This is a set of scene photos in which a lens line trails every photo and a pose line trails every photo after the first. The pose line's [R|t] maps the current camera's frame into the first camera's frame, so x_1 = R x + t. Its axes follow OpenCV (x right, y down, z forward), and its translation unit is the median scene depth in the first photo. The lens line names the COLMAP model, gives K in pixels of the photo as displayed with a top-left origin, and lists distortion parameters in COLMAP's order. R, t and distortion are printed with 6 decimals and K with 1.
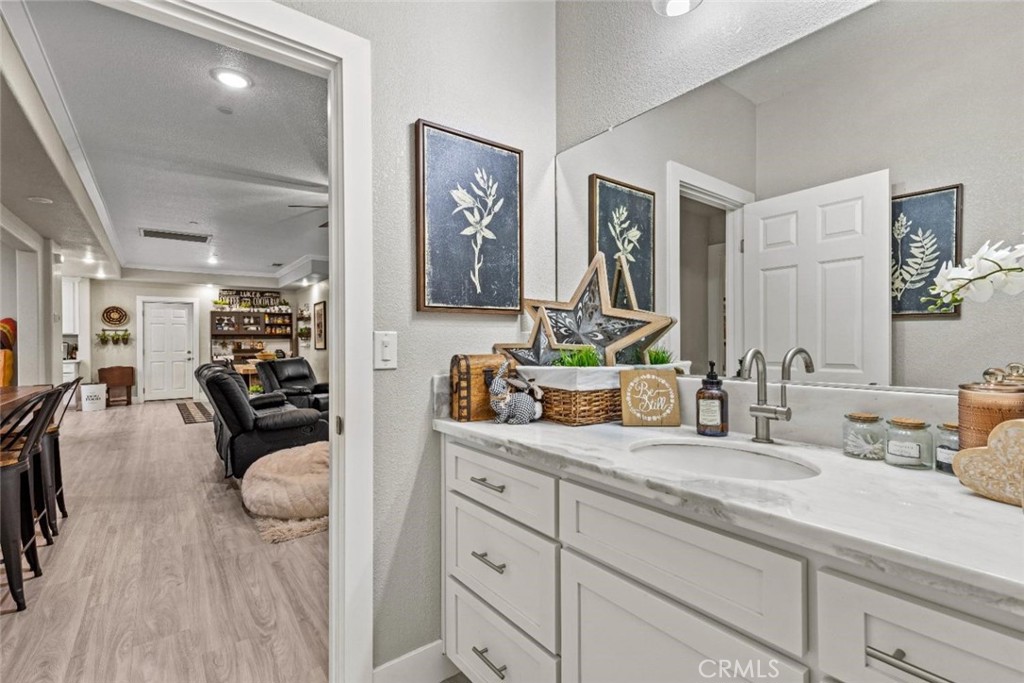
lens RADIAL K [[456.9, 0, 517.9], [0, 456.9, 340.6], [0, 0, 1]] dist [0.005114, 0.001435]
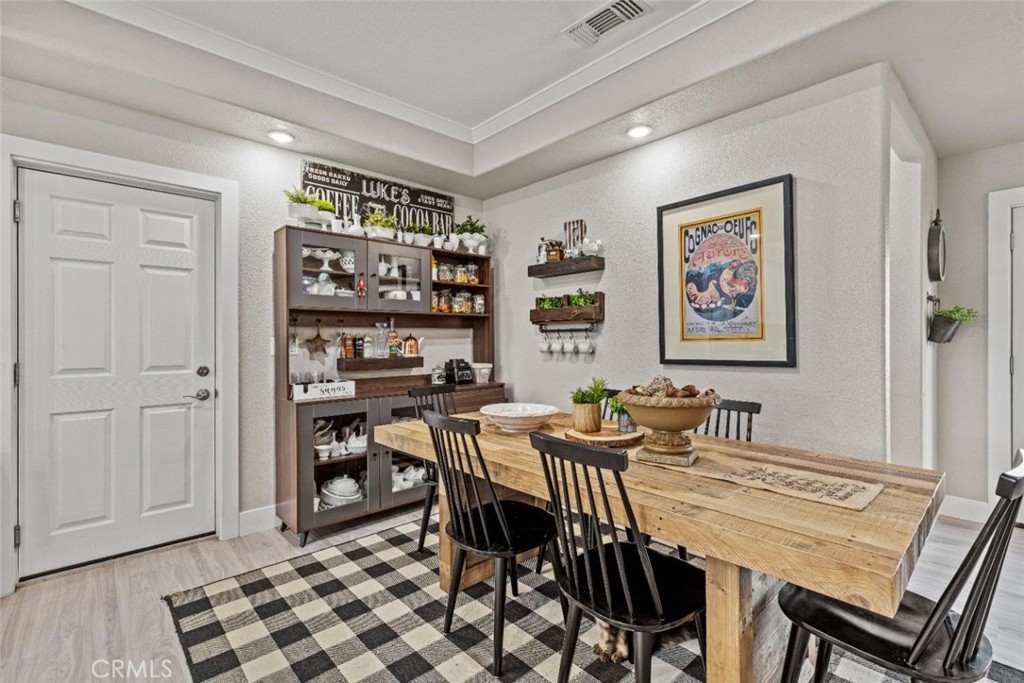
lens RADIAL K [[456.9, 0, 517.4], [0, 456.9, 338.6], [0, 0, 1]] dist [0.005114, 0.001435]
pose [[0.998141, 0.004816, 0.060763, -0.530019], [-0.004528, 0.999978, -0.004892, 0.005789], [-0.060785, 0.004608, 0.998140, 0.692313]]
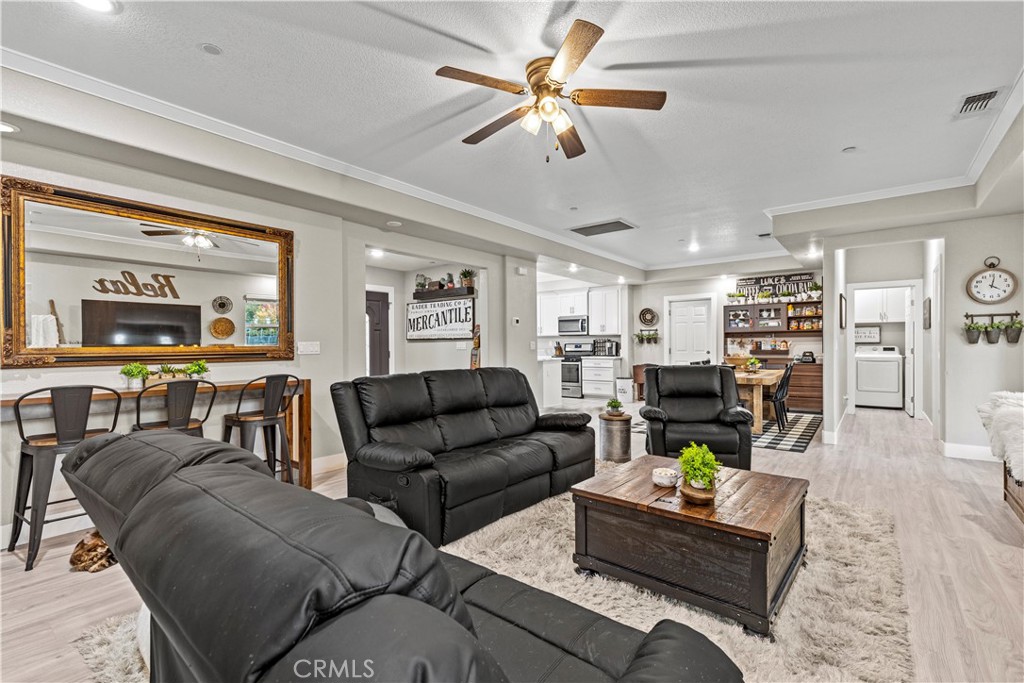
lens RADIAL K [[456.9, 0, 519.8], [0, 456.9, 342.3], [0, 0, 1]] dist [0.005114, 0.001435]
pose [[0.246266, 0.003427, -0.969196, 0.077189], [0.003403, 0.999985, 0.004401, 0.000136], [0.969196, -0.004382, 0.246250, 0.397265]]
